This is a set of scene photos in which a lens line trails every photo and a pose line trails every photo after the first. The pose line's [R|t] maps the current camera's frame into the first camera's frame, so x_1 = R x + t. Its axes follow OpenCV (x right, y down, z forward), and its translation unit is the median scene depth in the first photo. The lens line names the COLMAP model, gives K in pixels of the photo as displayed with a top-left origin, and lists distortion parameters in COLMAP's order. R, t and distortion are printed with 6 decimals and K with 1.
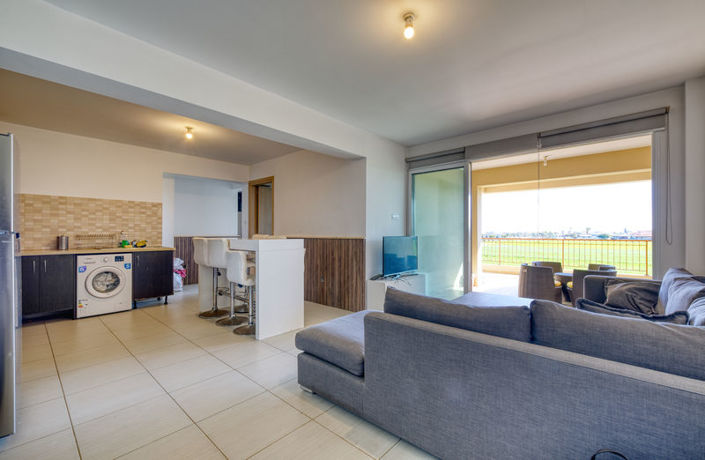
lens RADIAL K [[299.7, 0, 352.5], [0, 299.7, 230.0], [0, 0, 1]] dist [-0.000162, -0.000031]
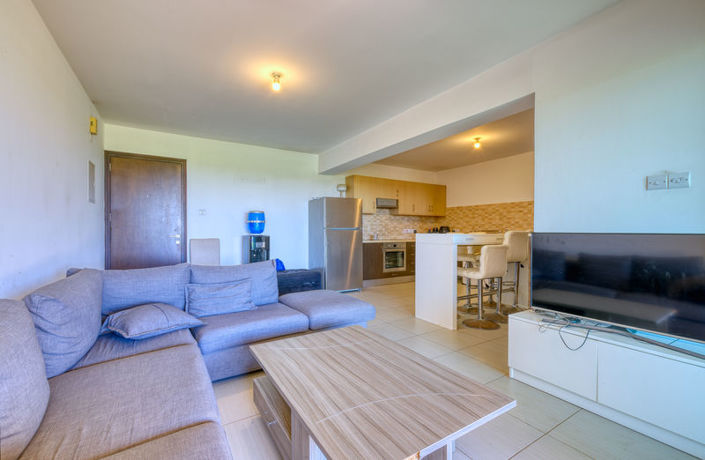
lens RADIAL K [[299.7, 0, 352.5], [0, 299.7, 230.0], [0, 0, 1]] dist [-0.000162, -0.000031]
pose [[-0.278538, -0.002241, -0.960423, 0.606446], [0.008145, 0.999956, -0.004695, 0.014513], [0.960391, -0.009130, -0.278507, 0.733499]]
